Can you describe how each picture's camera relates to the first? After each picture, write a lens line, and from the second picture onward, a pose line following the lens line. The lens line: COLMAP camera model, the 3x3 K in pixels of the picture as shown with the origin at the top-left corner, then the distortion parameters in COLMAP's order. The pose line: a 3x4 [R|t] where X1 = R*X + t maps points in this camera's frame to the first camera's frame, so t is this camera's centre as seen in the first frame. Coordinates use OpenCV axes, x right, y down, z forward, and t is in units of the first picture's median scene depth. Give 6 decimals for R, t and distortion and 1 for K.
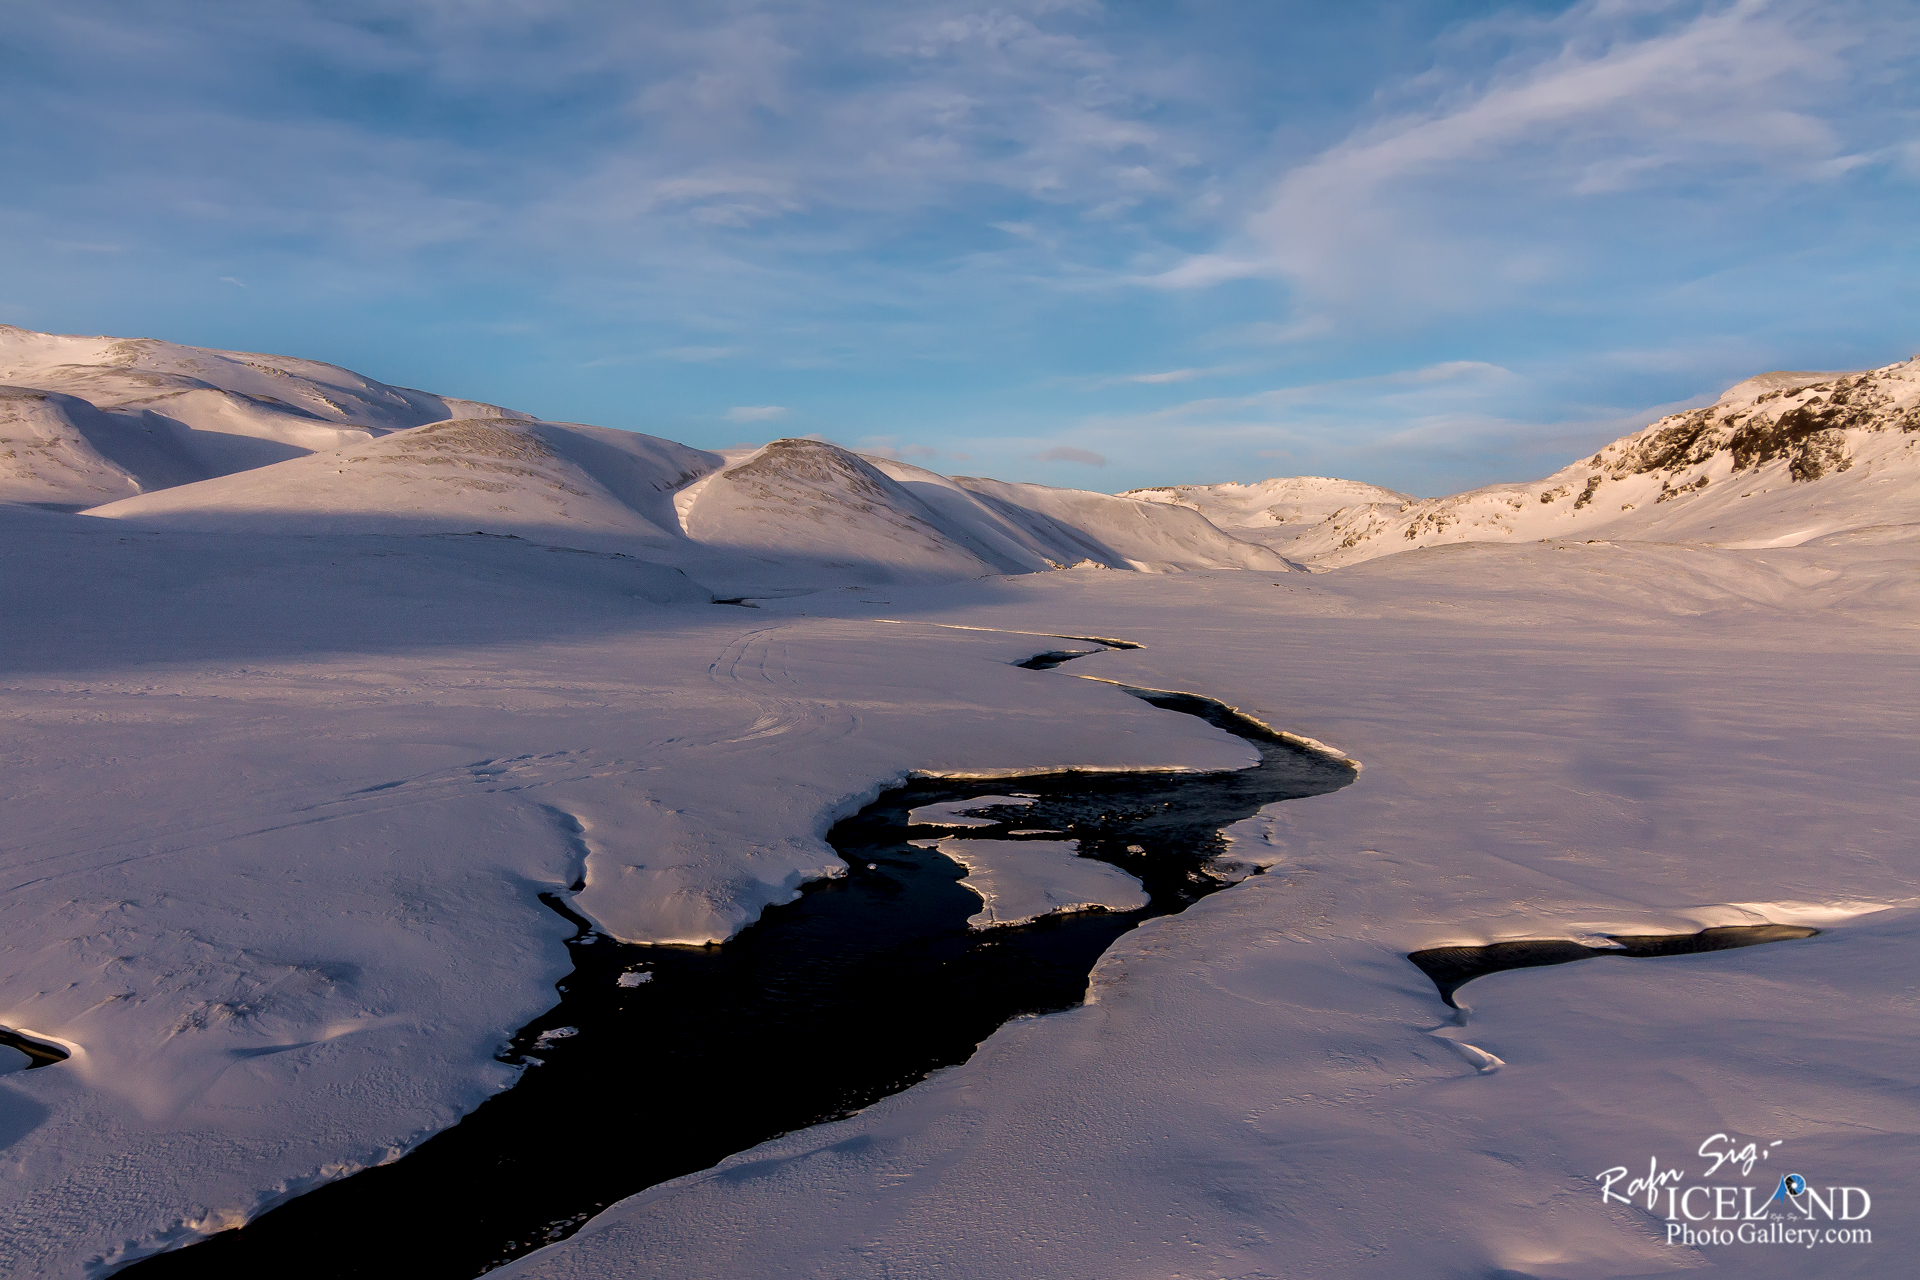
lens RADIAL K [[1259.5, 0, 963.6], [0, 1259.5, 633.6], [0, 0, 1]] dist [-0.004358, -0.003967]
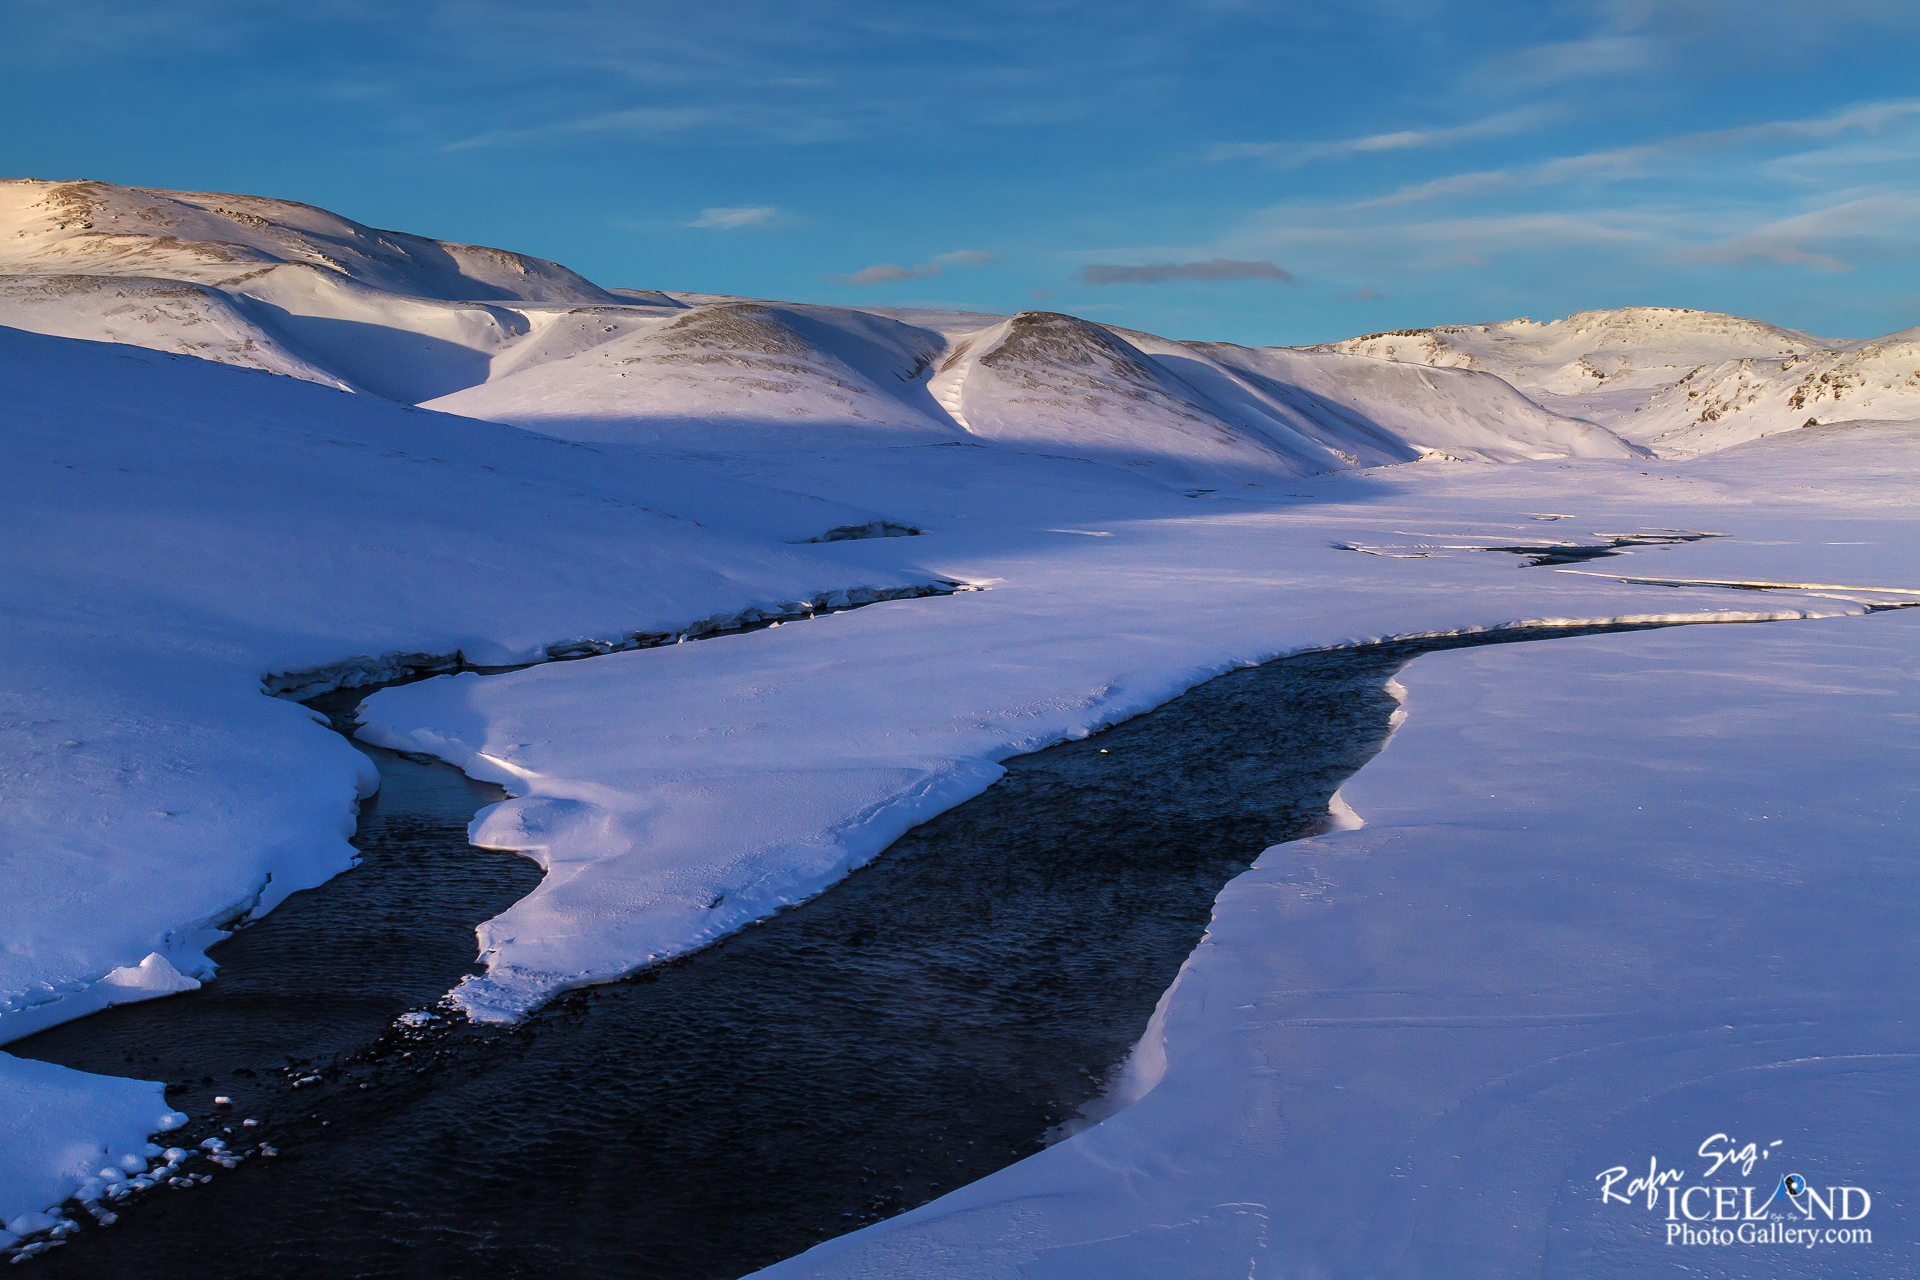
lens RADIAL K [[2096.5, 0, 957.3], [0, 2096.5, 642.5], [0, 0, 1]] dist [-0.002274, 0.000000]
pose [[0.998775, -0.018547, -0.045866, -0.090579], [0.020089, 0.999241, 0.033384, 0.011646], [0.045212, -0.034265, 0.998390, -0.279706]]
